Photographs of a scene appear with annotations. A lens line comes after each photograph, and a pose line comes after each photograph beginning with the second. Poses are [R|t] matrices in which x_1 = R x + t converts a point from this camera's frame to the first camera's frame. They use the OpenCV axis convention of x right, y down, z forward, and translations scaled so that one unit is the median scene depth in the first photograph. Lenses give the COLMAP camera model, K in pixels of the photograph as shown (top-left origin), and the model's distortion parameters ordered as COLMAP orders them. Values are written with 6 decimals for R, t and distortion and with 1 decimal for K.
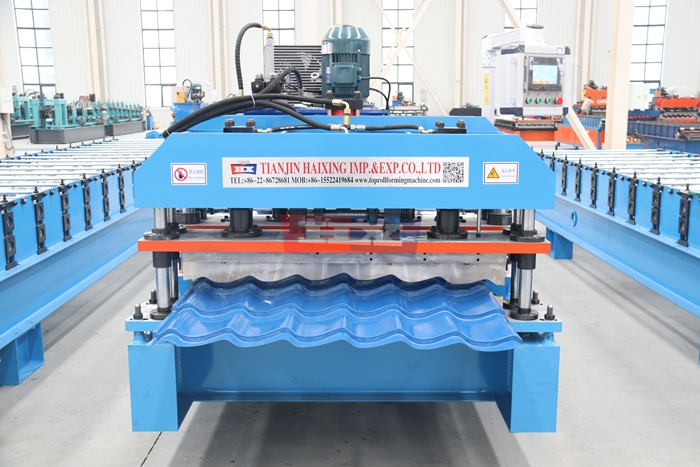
lens RADIAL K [[853.2, 0, 350.0], [0, 853.2, 233.5], [0, 0, 1]] dist [-0.006436, -0.006313]
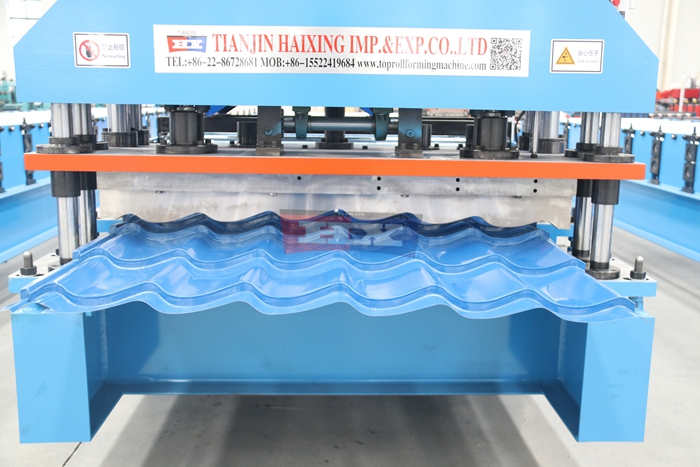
lens RADIAL K [[761.2, 0, 350.0], [0, 761.2, 233.5], [0, 0, 1]] dist [-0.011450, 0.008831]
pose [[0.999518, 0.006249, 0.030411, -0.016286], [-0.006603, 0.999912, 0.011545, 0.059477], [-0.030337, -0.011740, 0.999471, 0.399074]]
